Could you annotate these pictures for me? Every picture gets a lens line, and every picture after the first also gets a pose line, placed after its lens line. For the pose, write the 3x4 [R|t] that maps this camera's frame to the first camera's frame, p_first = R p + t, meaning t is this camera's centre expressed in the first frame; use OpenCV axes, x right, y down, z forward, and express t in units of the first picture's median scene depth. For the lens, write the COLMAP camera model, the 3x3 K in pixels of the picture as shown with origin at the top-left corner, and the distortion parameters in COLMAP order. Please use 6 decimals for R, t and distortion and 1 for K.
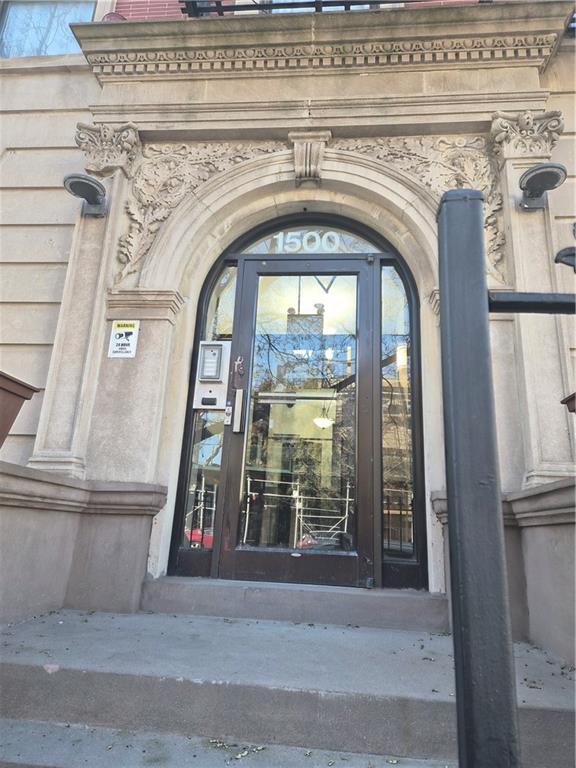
lens RADIAL K [[515.0, 0, 289.8], [0, 515.0, 382.6], [0, 0, 1]] dist [0.037244, -0.004194]
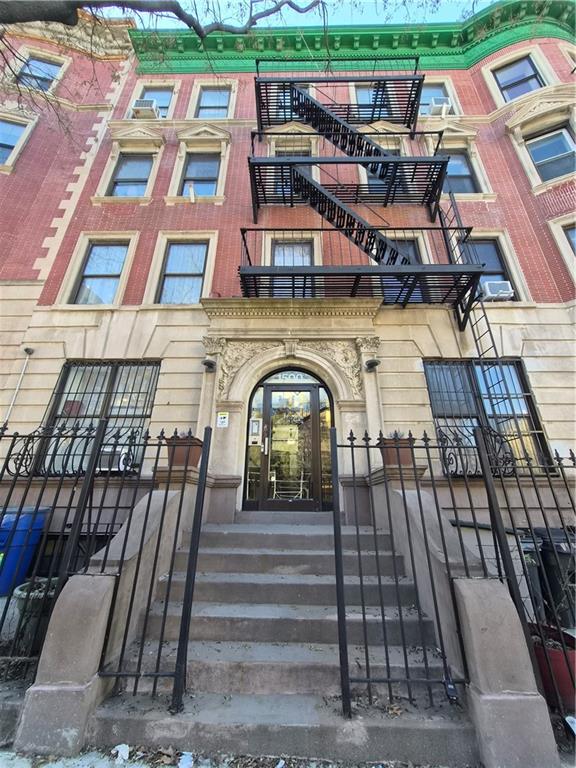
lens RADIAL K [[304.2, 0, 289.5], [0, 304.2, 383.2], [0, 0, 1]] dist [0.001484, 0.000280]
pose [[0.996583, -0.008197, 0.082192, -0.103412], [0.015782, 0.995629, -0.092059, -0.115078], [-0.081078, 0.093041, 0.992356, -0.550487]]
